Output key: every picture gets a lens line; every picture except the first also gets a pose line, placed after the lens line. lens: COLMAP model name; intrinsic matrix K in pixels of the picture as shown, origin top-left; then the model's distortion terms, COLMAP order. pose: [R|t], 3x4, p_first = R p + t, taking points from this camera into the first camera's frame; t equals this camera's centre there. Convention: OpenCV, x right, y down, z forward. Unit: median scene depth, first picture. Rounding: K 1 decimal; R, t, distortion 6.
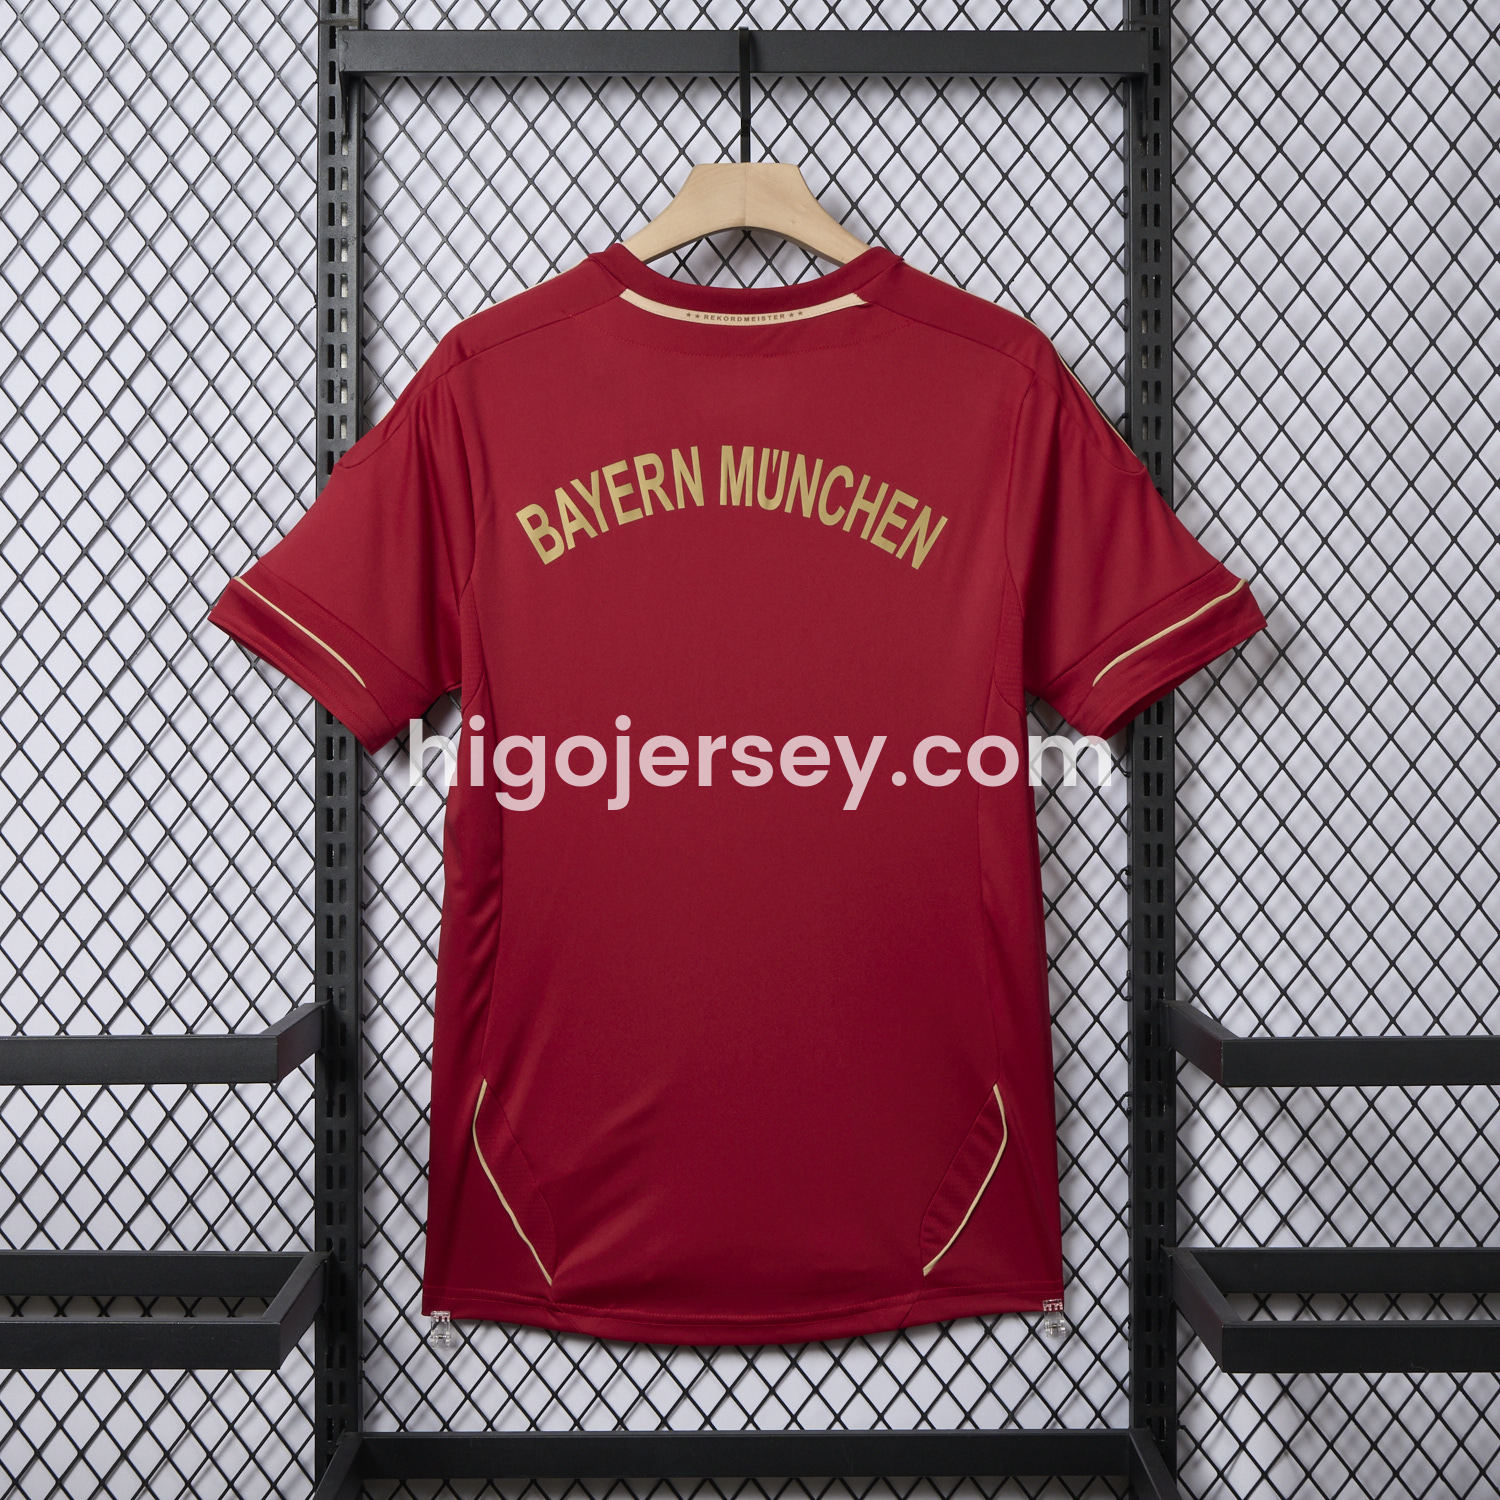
lens RADIAL K [[4103.7, 0, 748.9], [0, 4103.7, 752.2], [0, 0, 1]] dist [0.010303, 0.000000]
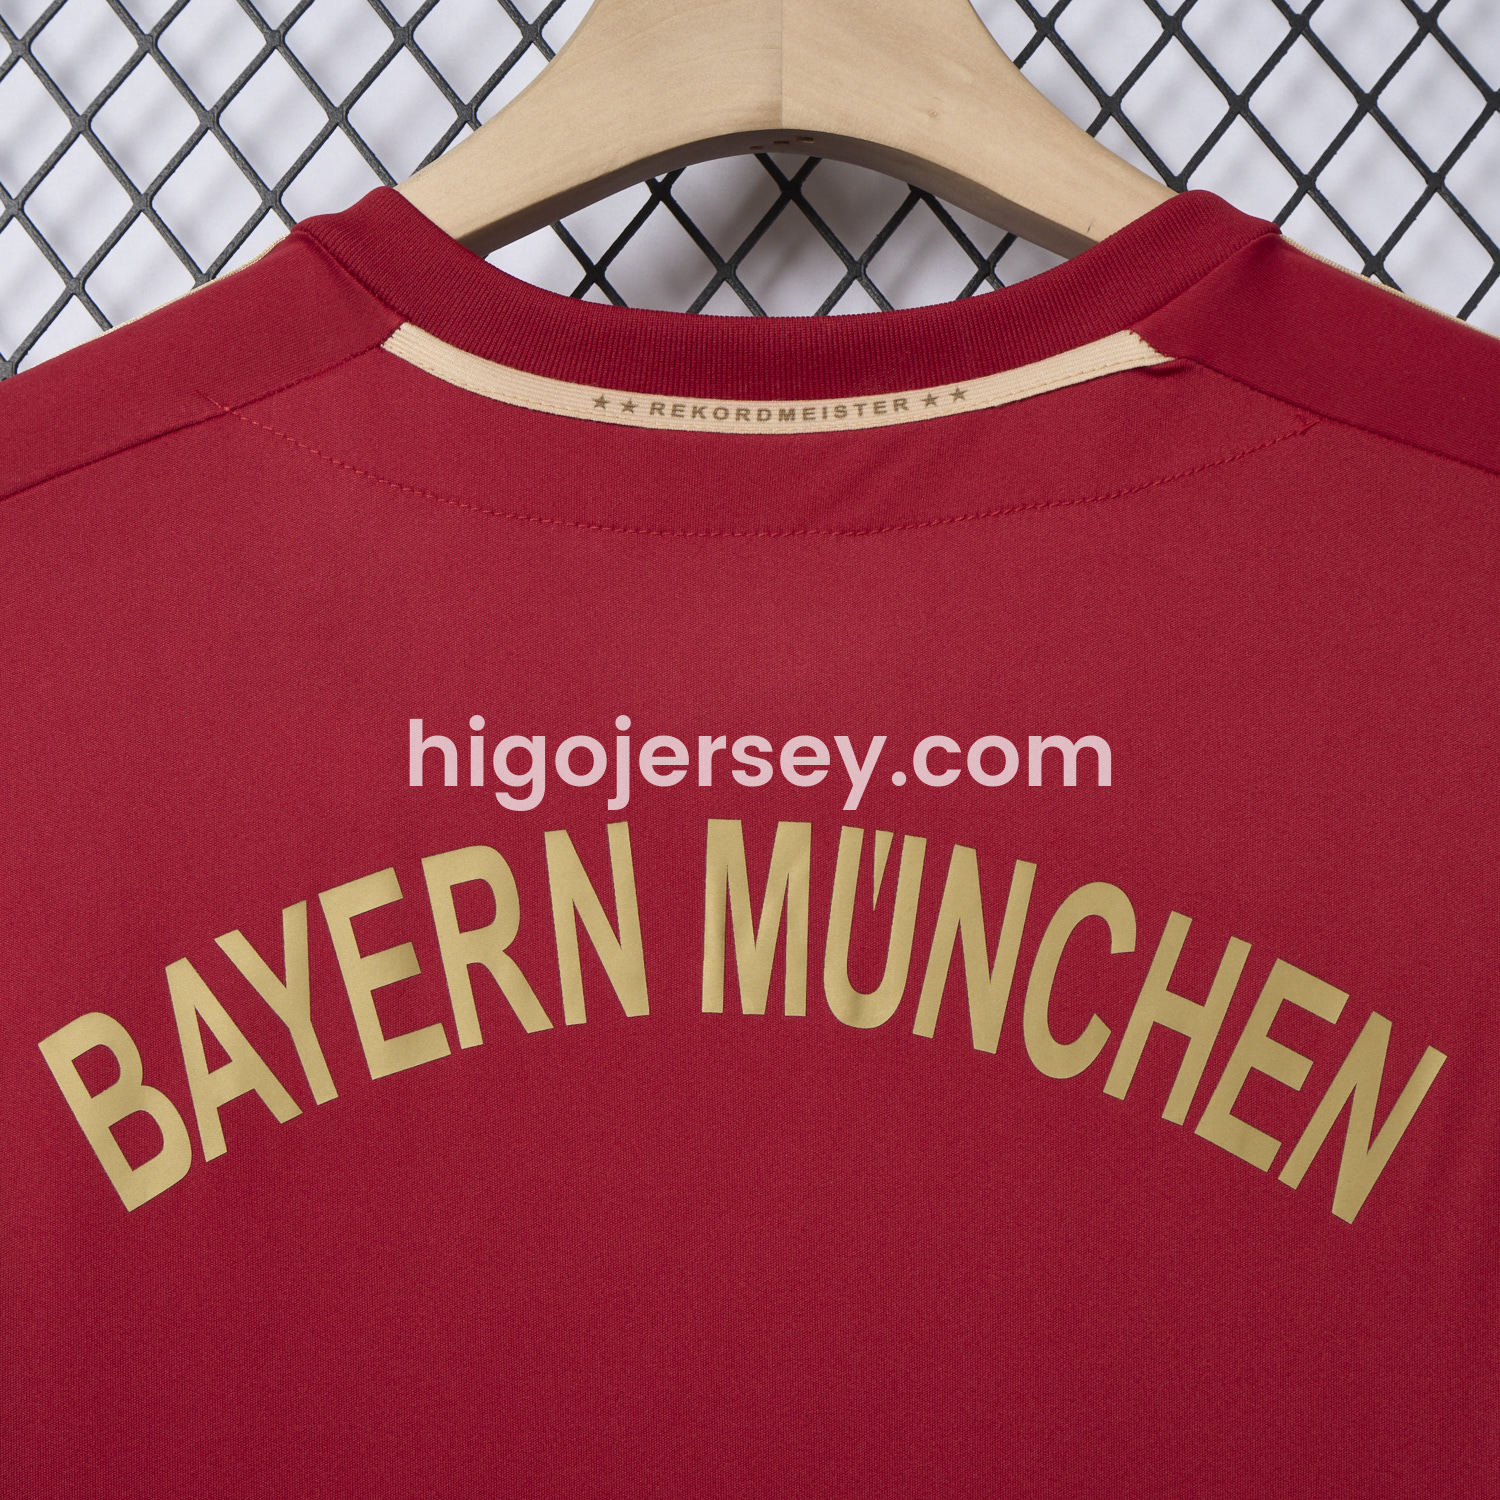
lens RADIAL K [[4103.7, 0, 750.2], [0, 4103.7, 750.2], [0, 0, 1]] dist [0.010303, 0.000000]
pose [[0.999824, -0.004537, -0.018206, 0.002263], [0.002968, 0.996348, -0.085332, -0.053590], [0.018526, 0.085263, 0.996186, 0.692701]]
